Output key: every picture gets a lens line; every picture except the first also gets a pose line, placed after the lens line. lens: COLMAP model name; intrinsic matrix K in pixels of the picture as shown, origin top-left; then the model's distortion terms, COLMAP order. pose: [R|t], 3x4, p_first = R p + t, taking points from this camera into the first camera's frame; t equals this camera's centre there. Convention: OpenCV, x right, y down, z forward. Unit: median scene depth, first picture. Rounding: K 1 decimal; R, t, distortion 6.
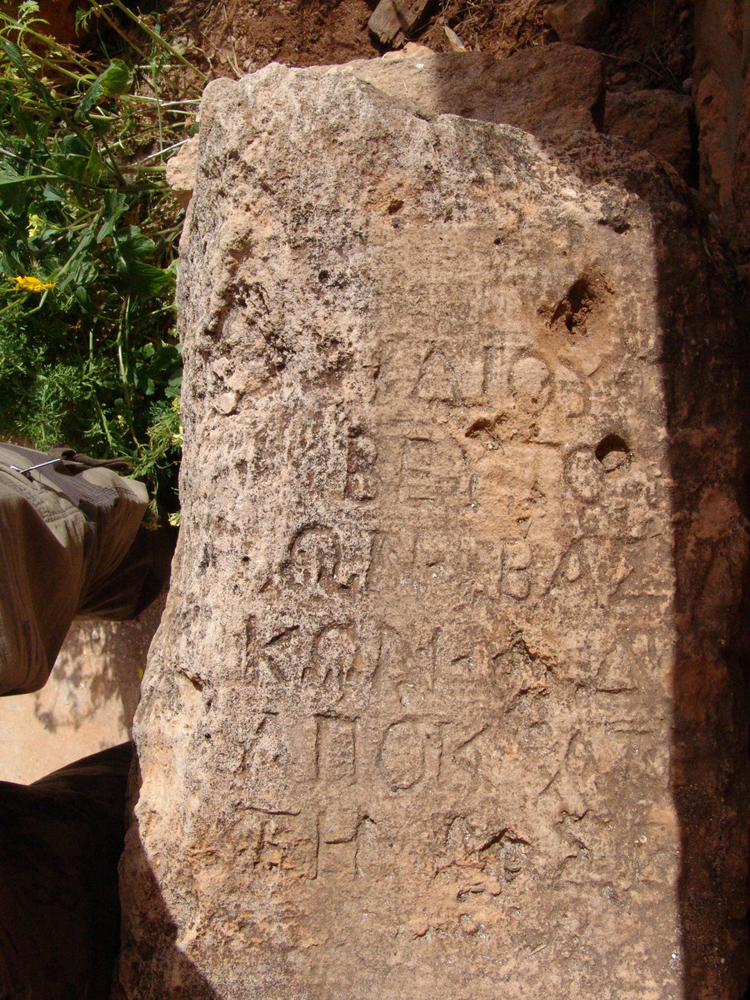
lens RADIAL K [[823.1, 0, 375.0], [0, 823.1, 500.0], [0, 0, 1]] dist [-0.173710, 0.133239]
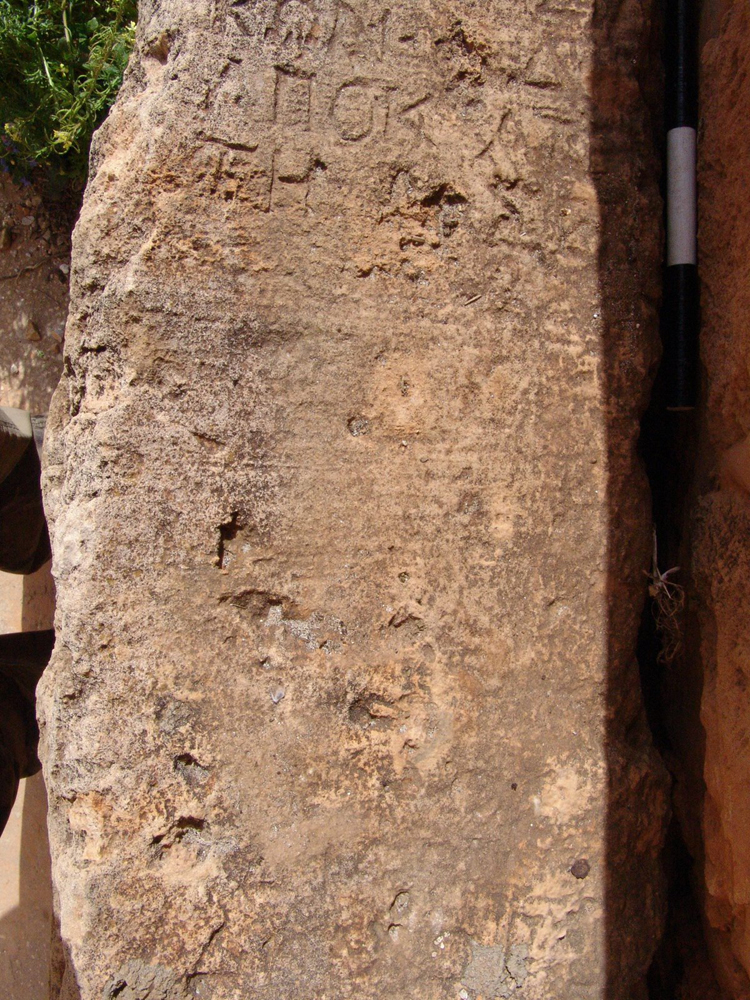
lens RADIAL K [[823.1, 0, 375.0], [0, 823.1, 500.0], [0, 0, 1]] dist [-0.173710, 0.133239]
pose [[0.992413, 0.031649, 0.118809, -0.048104], [-0.034371, 0.999190, 0.020926, 0.822914], [-0.118050, -0.024851, 0.992697, -0.089062]]
